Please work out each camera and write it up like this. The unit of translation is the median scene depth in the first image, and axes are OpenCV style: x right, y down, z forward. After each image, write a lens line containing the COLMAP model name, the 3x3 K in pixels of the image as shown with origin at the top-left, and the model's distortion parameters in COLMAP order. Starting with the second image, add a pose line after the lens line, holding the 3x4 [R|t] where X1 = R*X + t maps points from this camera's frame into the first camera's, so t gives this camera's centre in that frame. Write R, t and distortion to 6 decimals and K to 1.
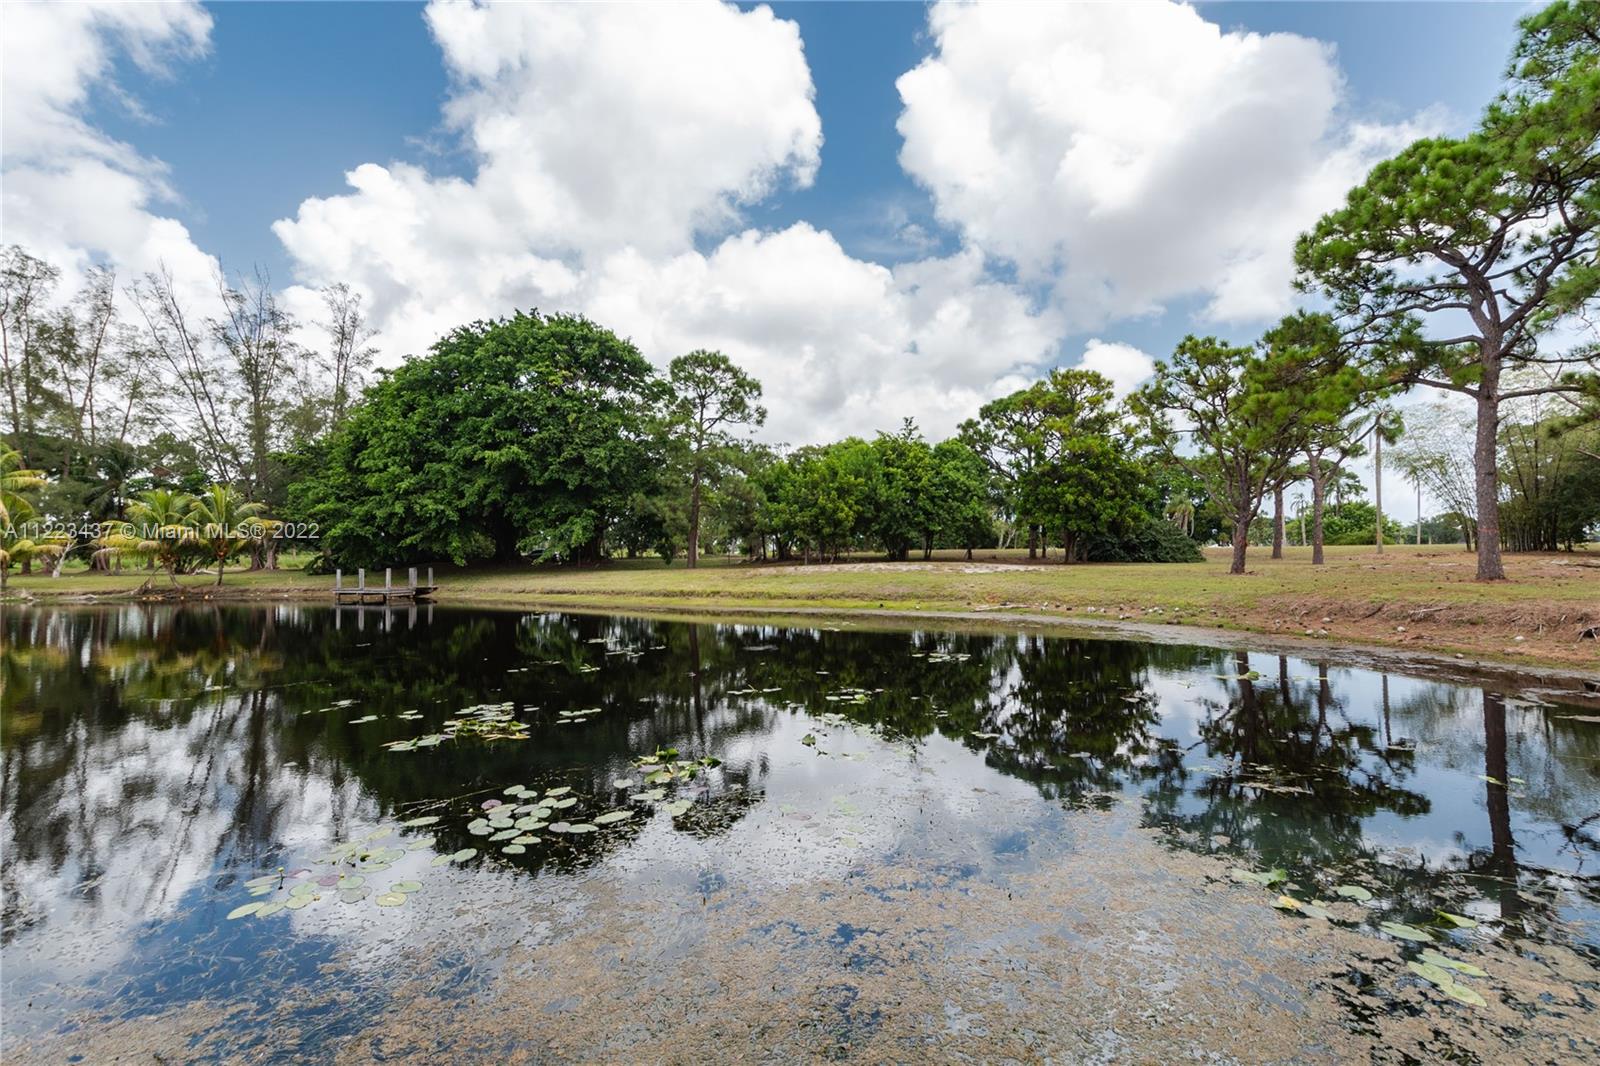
lens RADIAL K [[736.9, 0, 808.3], [0, 736.9, 549.8], [0, 0, 1]] dist [0.025199, 0.000003]
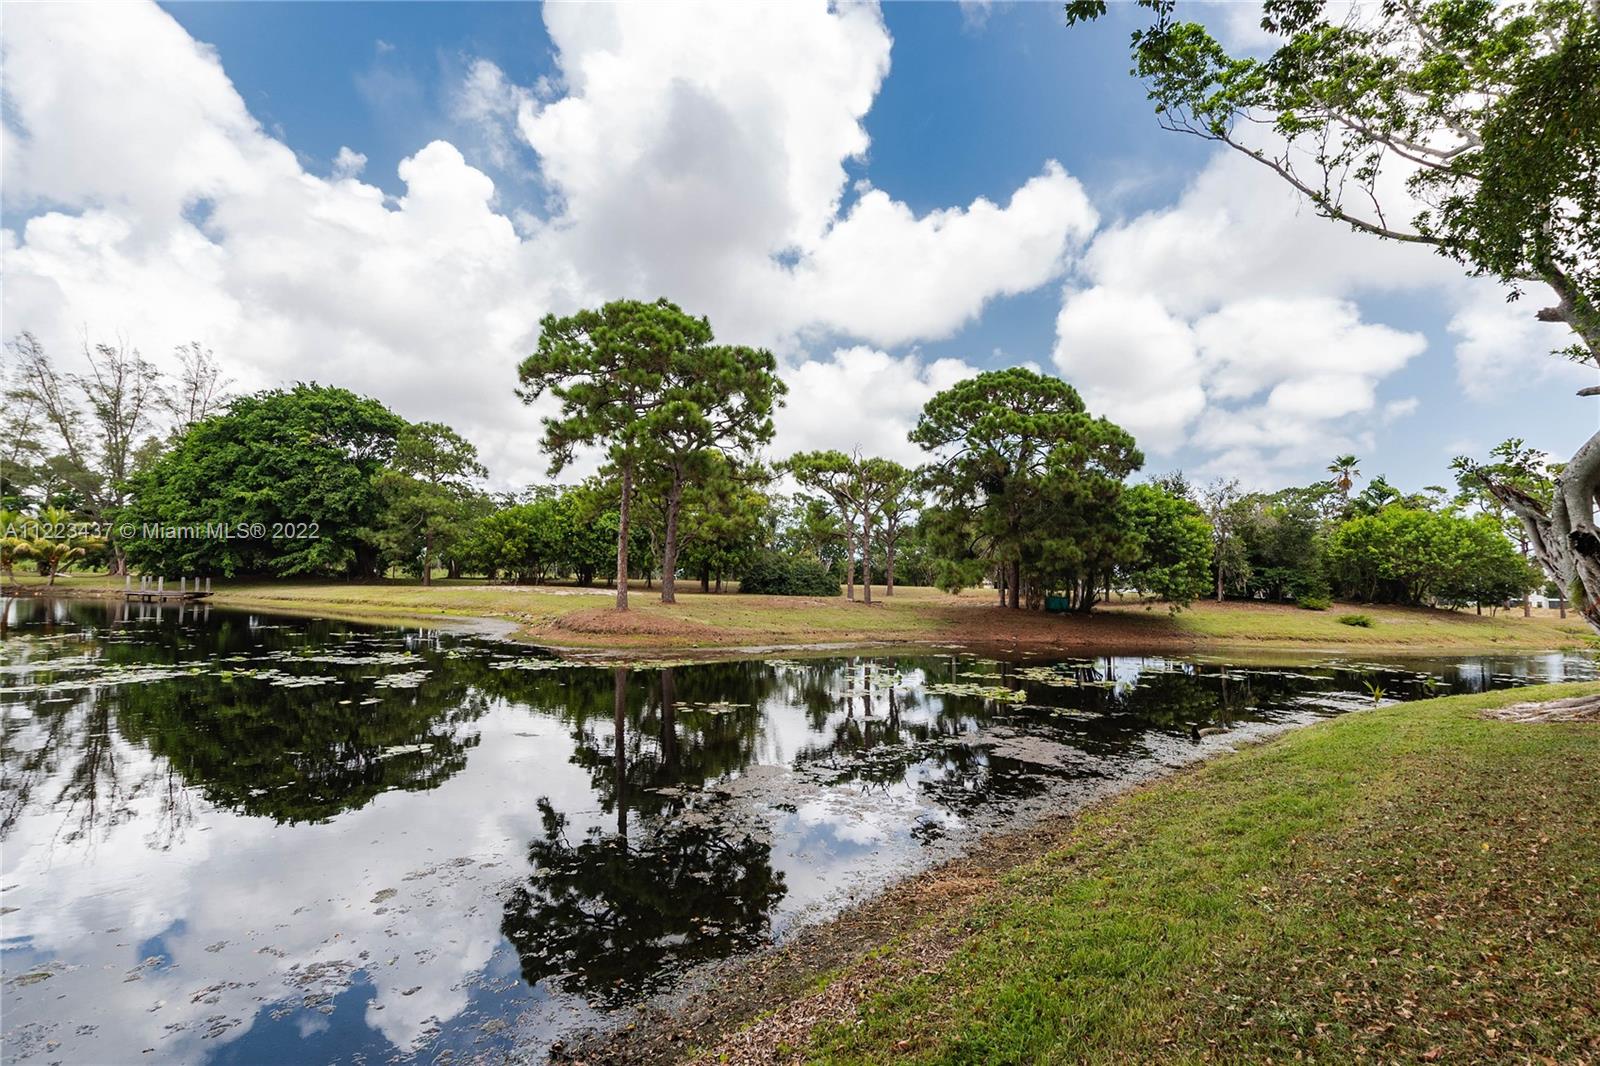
lens RADIAL K [[736.9, 0, 808.3], [0, 736.9, 549.8], [0, 0, 1]] dist [0.025199, 0.000003]
pose [[0.999003, 0.039136, 0.021498, 0.533323], [-0.038275, 0.998501, -0.039129, -0.014330], [-0.022998, 0.038267, 0.999003, -0.352296]]
